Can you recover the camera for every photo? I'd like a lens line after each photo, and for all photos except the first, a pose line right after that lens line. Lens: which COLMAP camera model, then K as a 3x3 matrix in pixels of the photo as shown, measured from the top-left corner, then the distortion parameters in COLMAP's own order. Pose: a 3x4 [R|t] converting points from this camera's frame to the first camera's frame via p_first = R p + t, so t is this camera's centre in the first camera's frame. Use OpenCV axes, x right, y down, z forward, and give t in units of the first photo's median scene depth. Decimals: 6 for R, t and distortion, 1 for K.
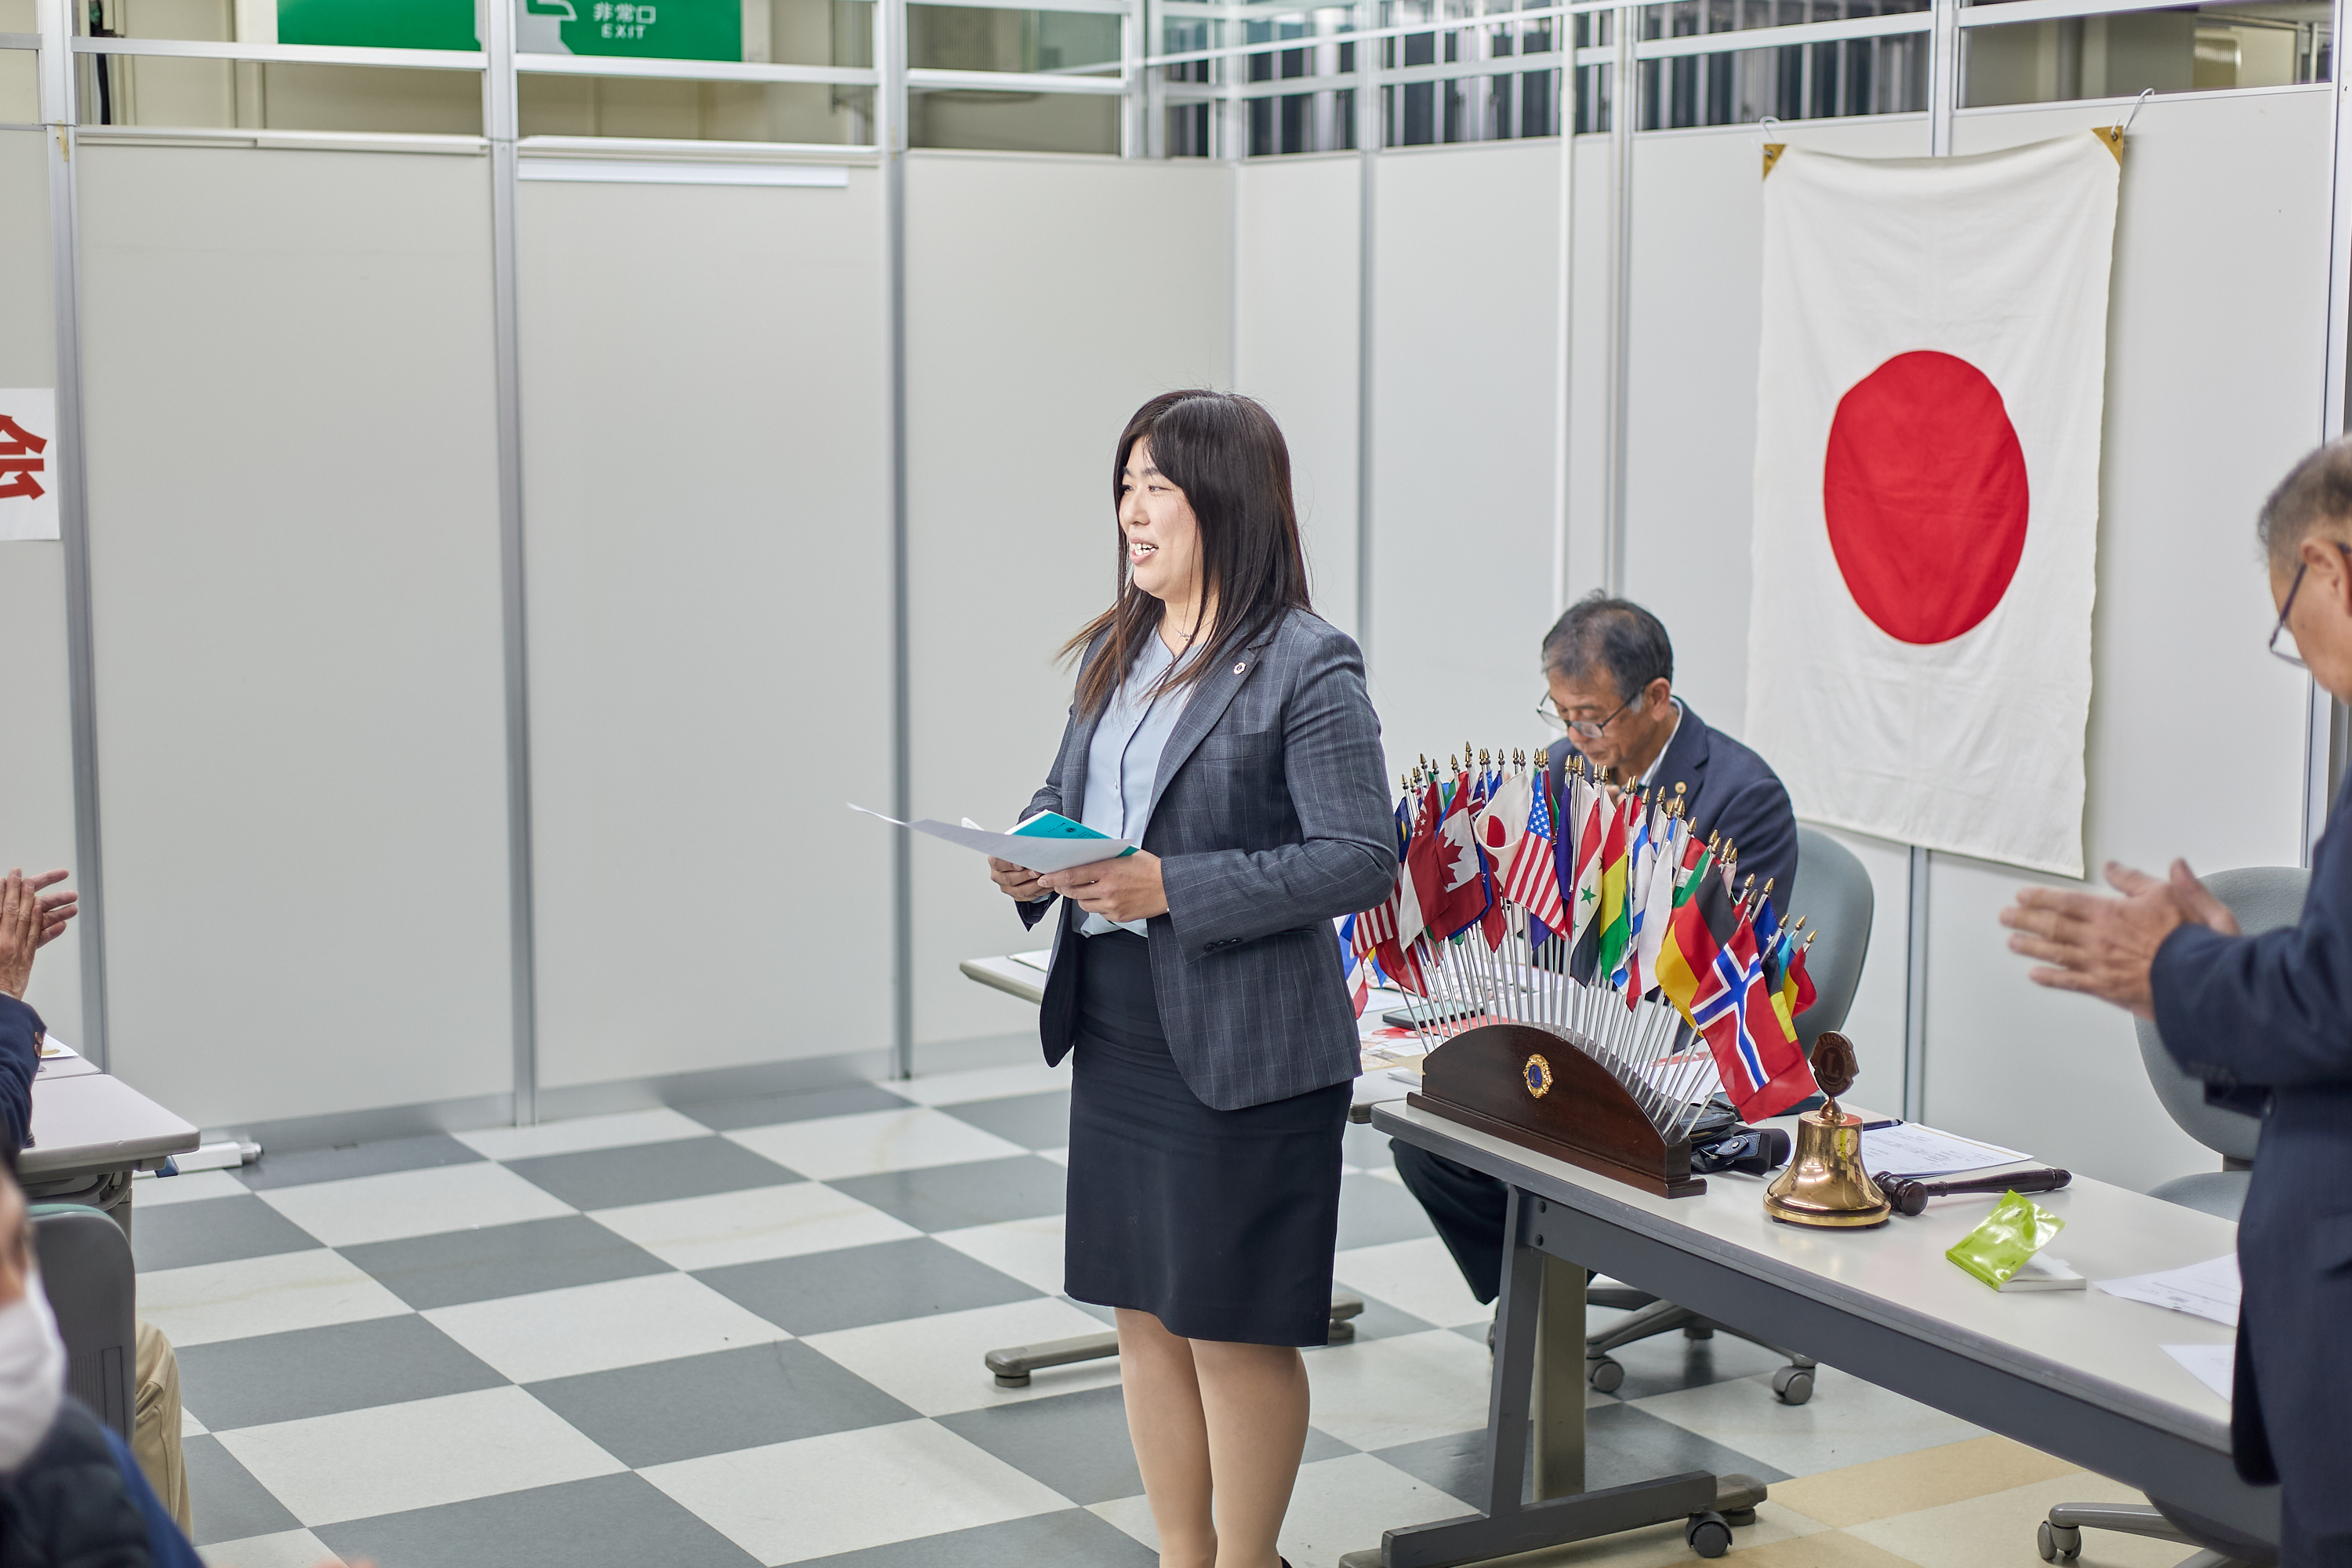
lens RADIAL K [[3511.0, 0, 1176.0], [0, 3511.0, 784.0], [0, 0, 1]] dist [0.053956, -0.175203]
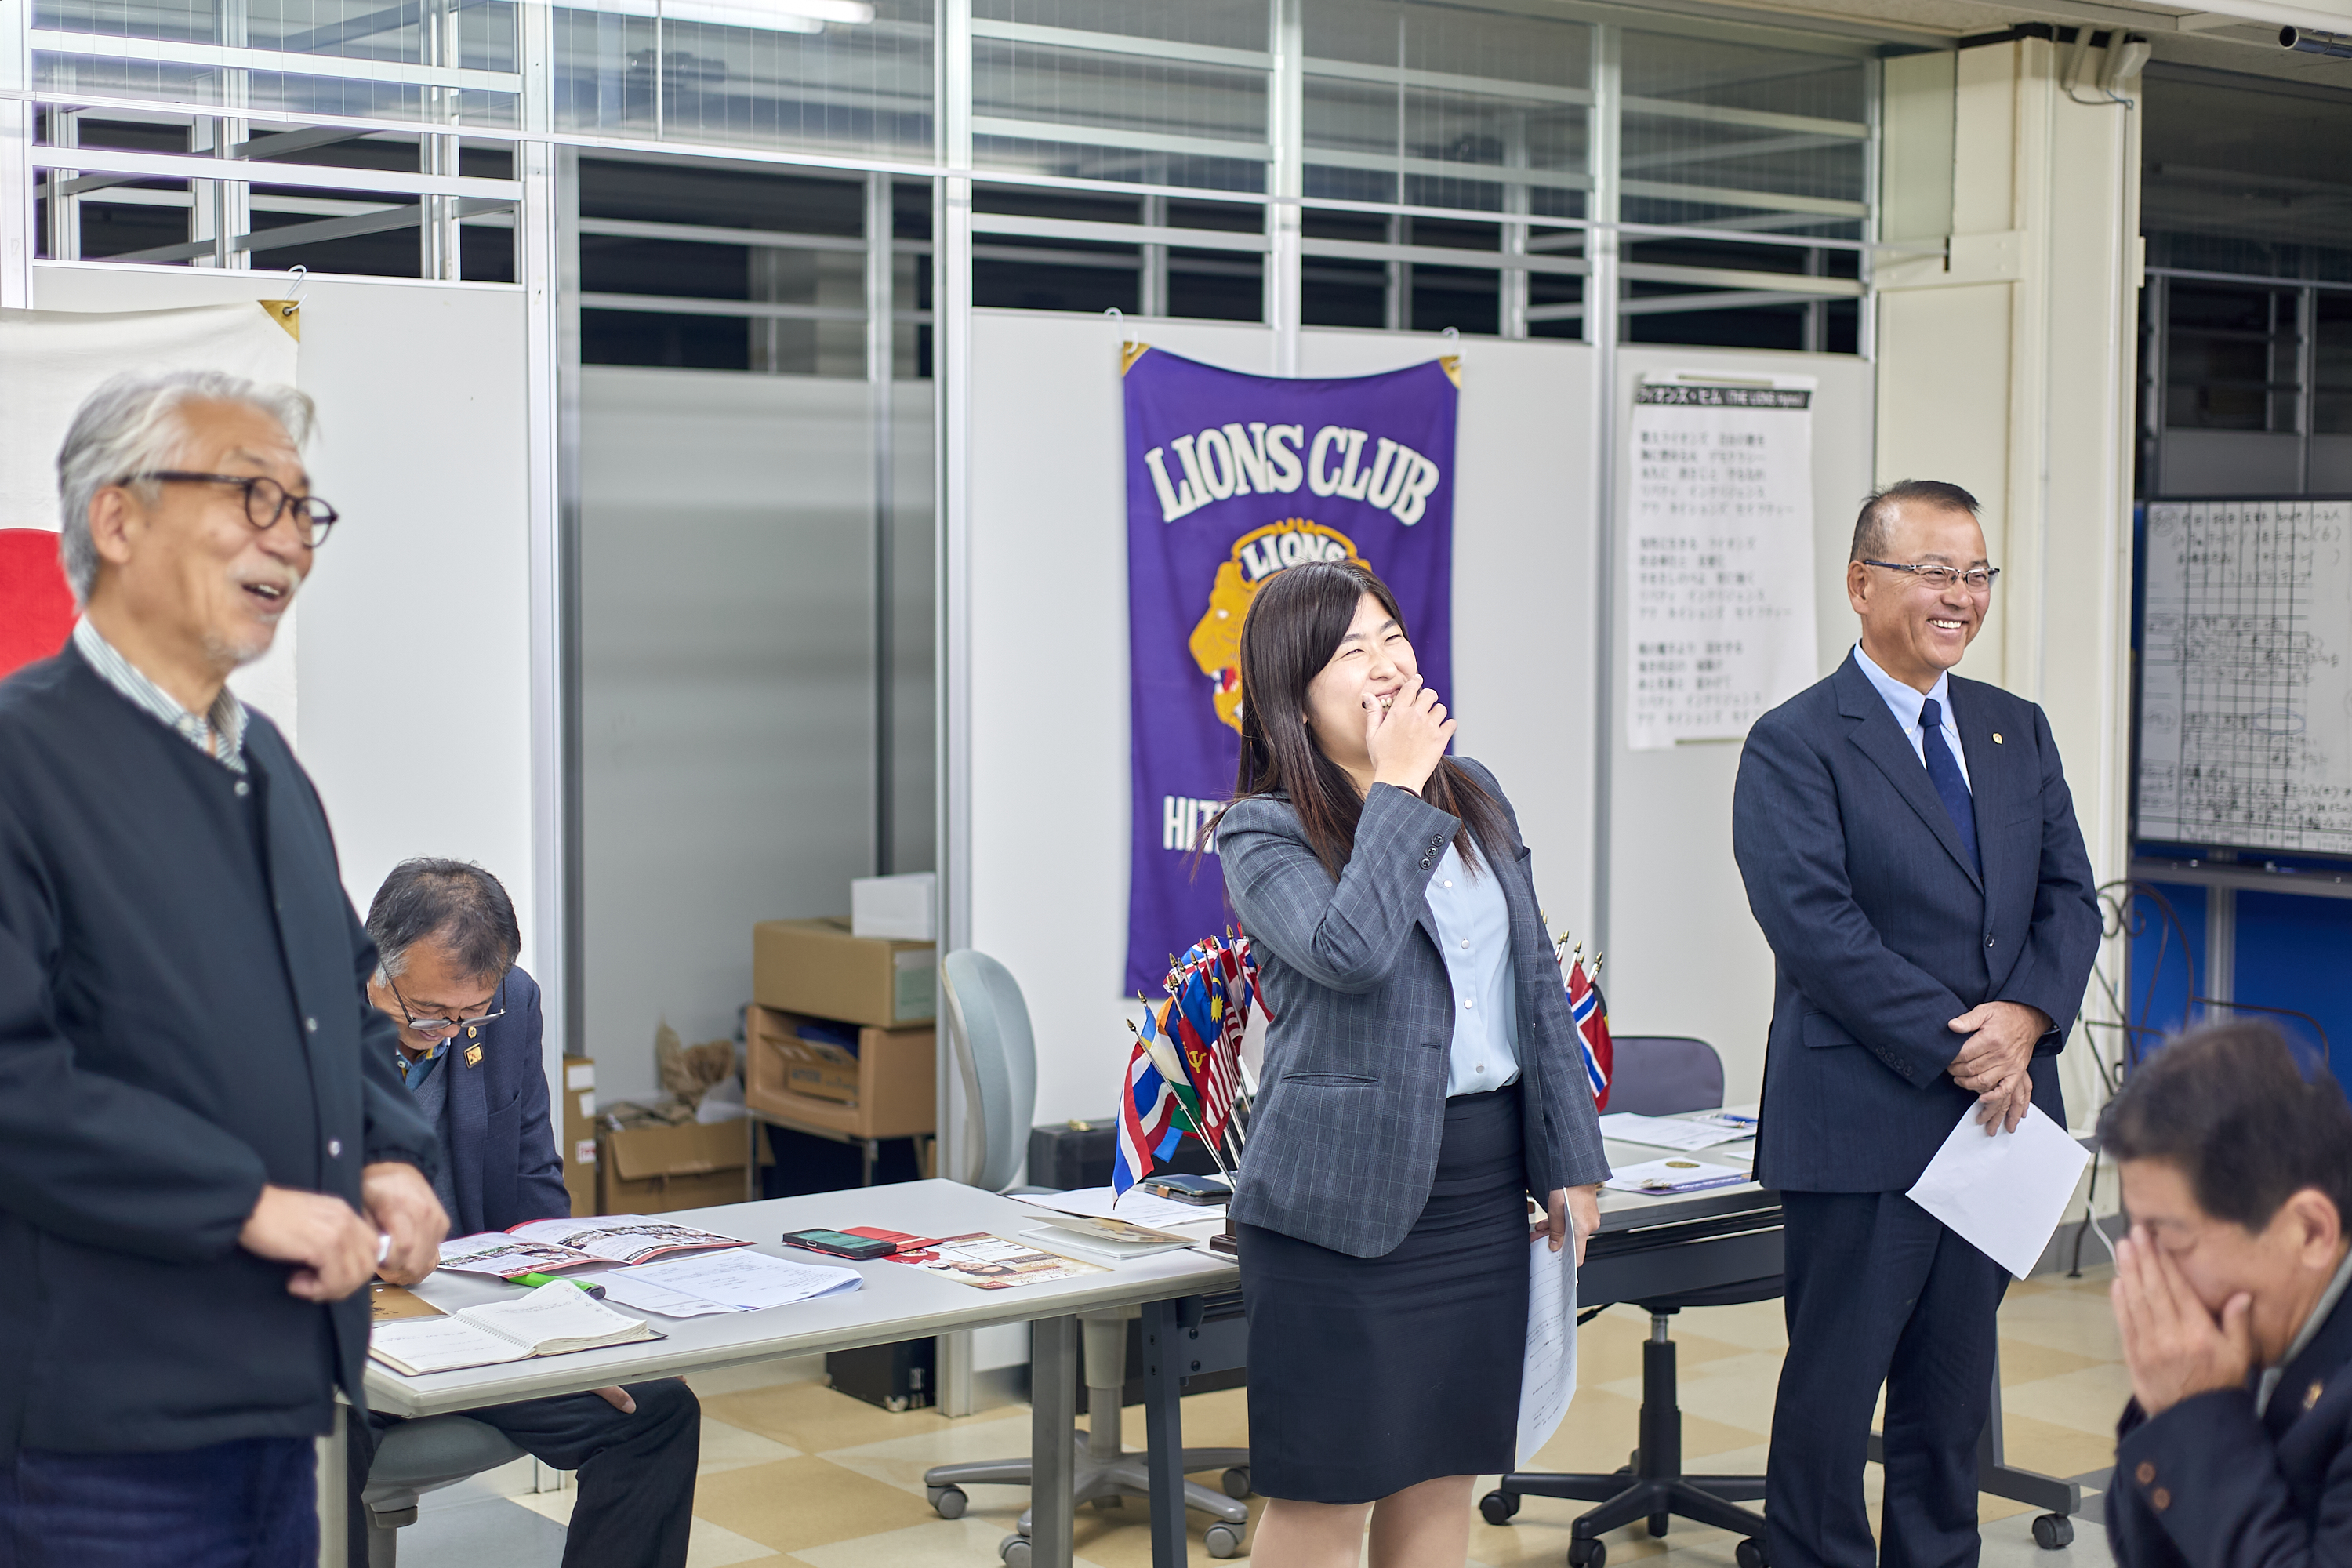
lens RADIAL K [[3468.7, 0, 1193.3], [0, 3468.7, 776.4], [0, 0, 1]] dist [0.052204, -0.231763]
pose [[-0.135175, -0.066216, 0.988607, -0.641359], [0.127275, 0.988338, 0.083600, -0.092244], [-0.982613, 0.137126, -0.125171, 0.783456]]
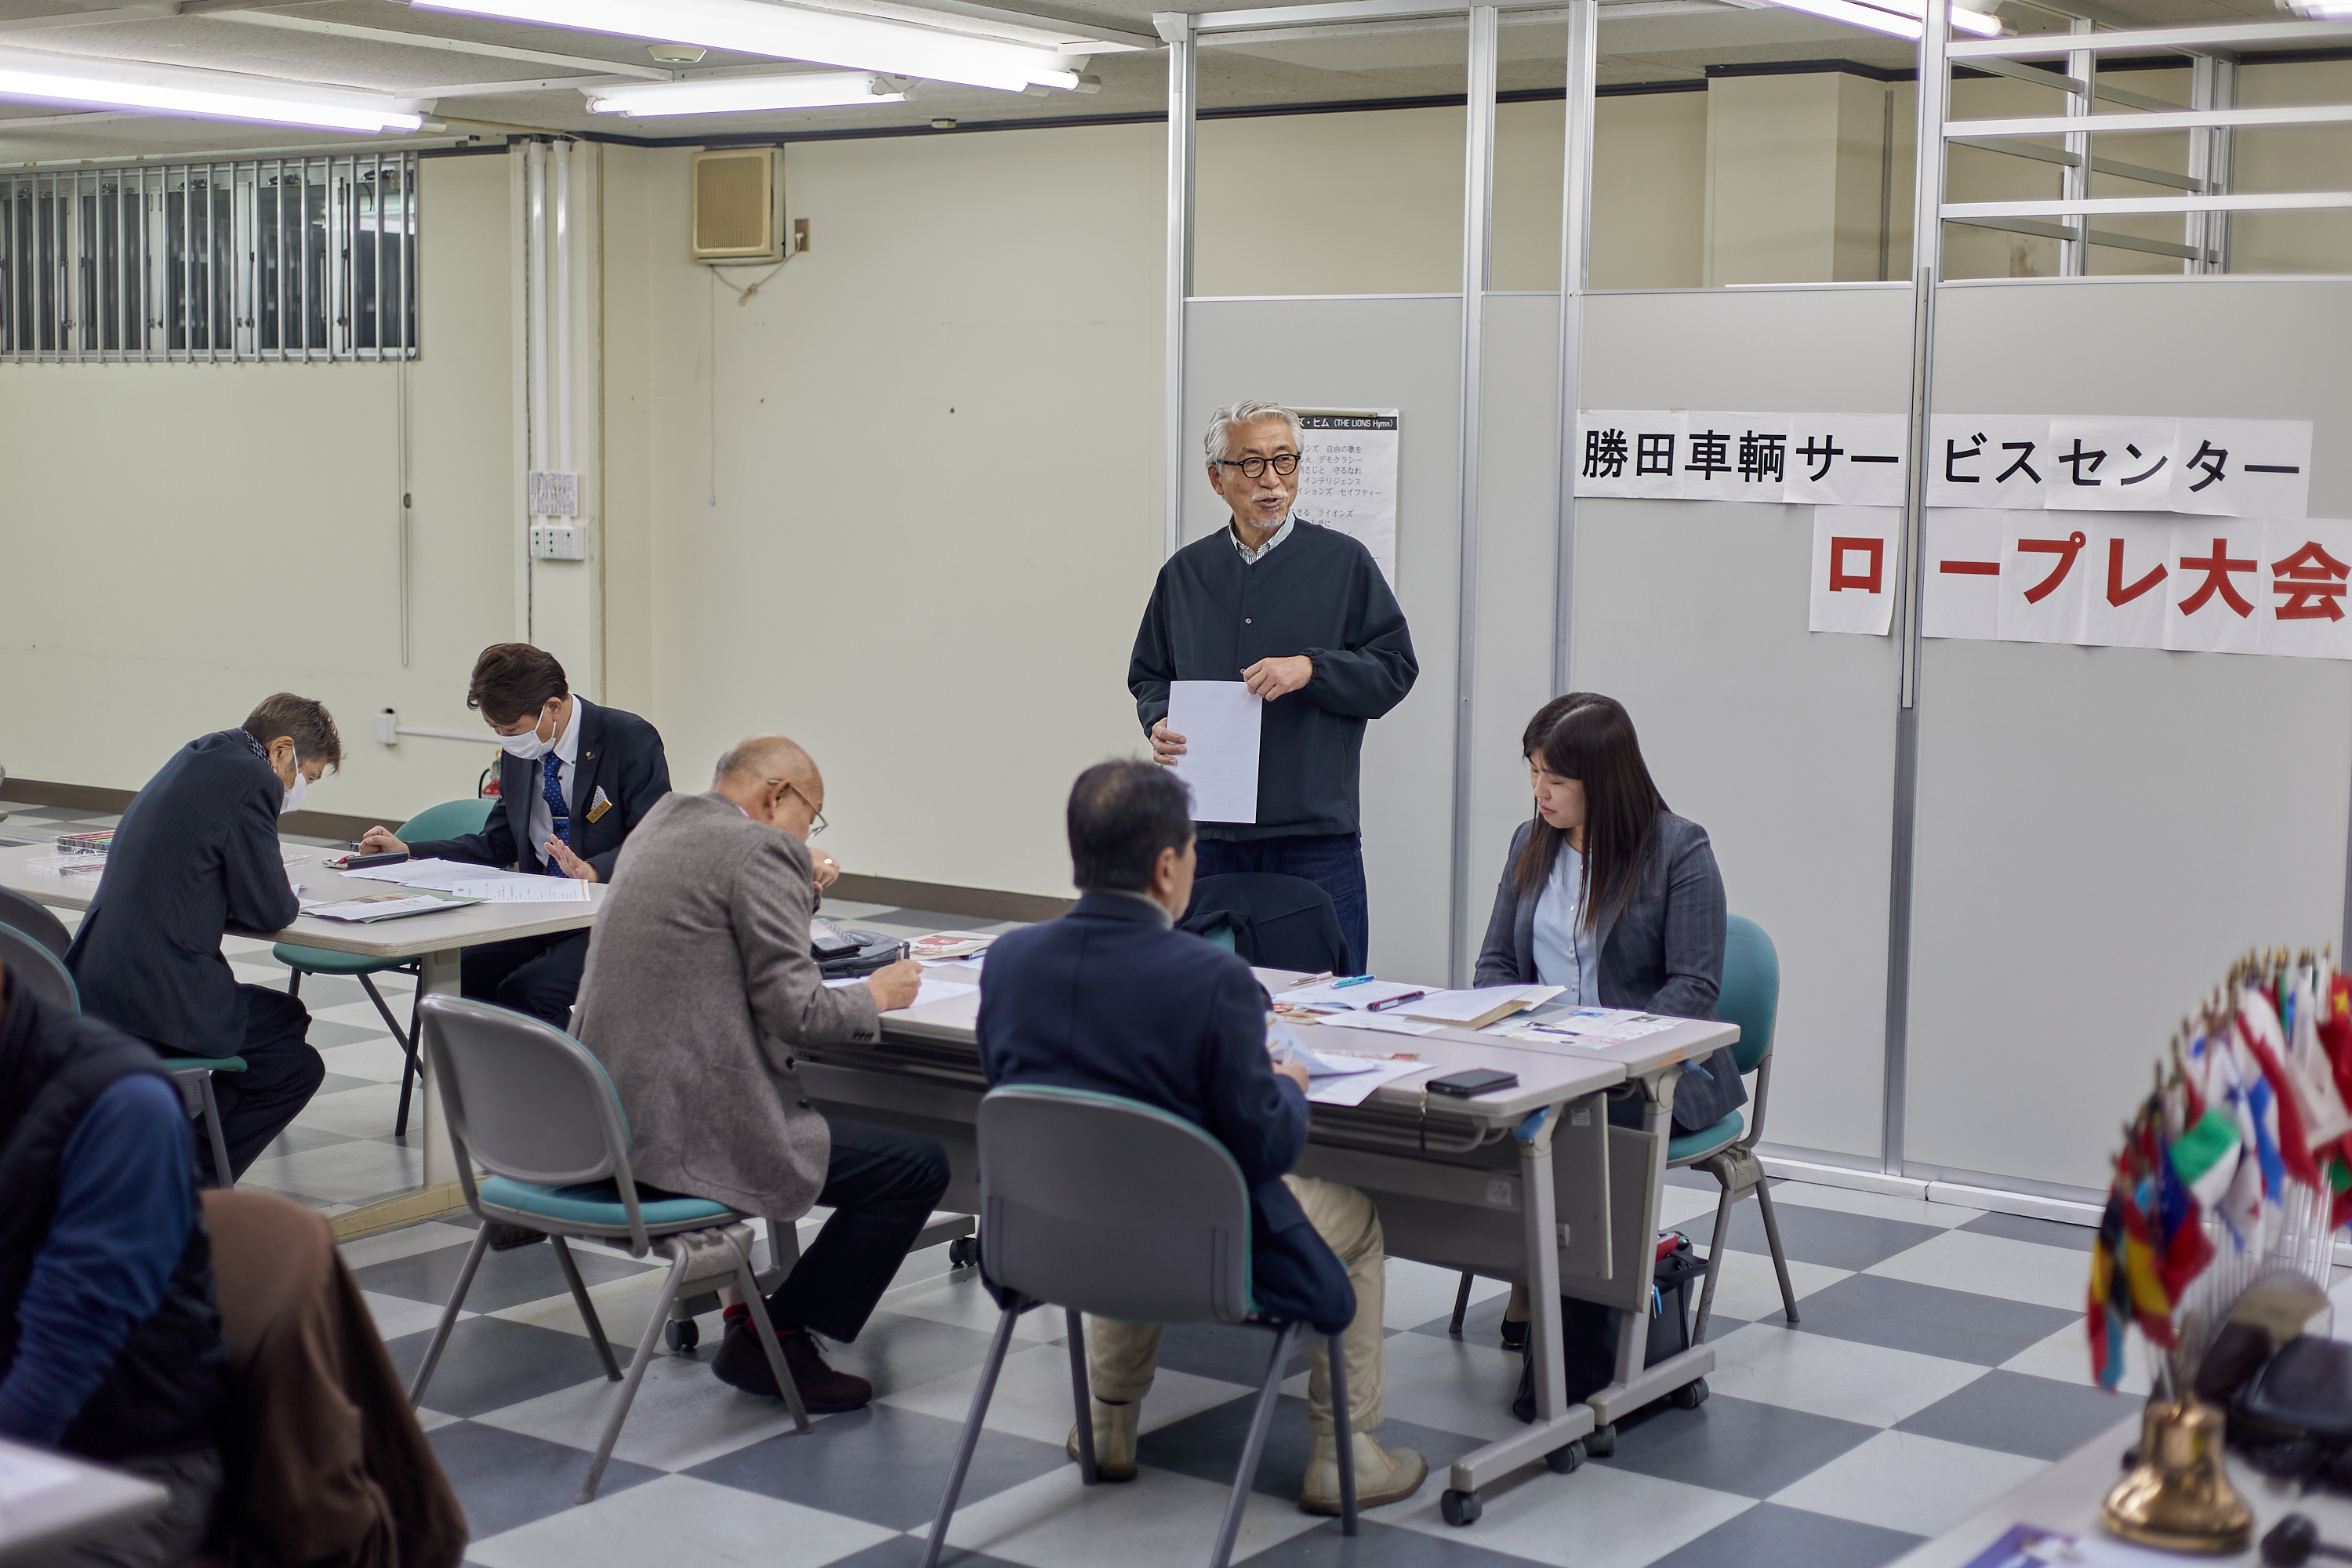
lens RADIAL K [[3330.6, 0, 1191.8], [0, 3330.6, 770.0], [0, 0, 1]] dist [0.069952, -0.295860]
pose [[0.407264, 0.088712, -0.908992, 0.487588], [-0.140290, 0.989536, 0.033718, -0.022088], [0.902472, 0.113790, 0.415448, 0.274461]]
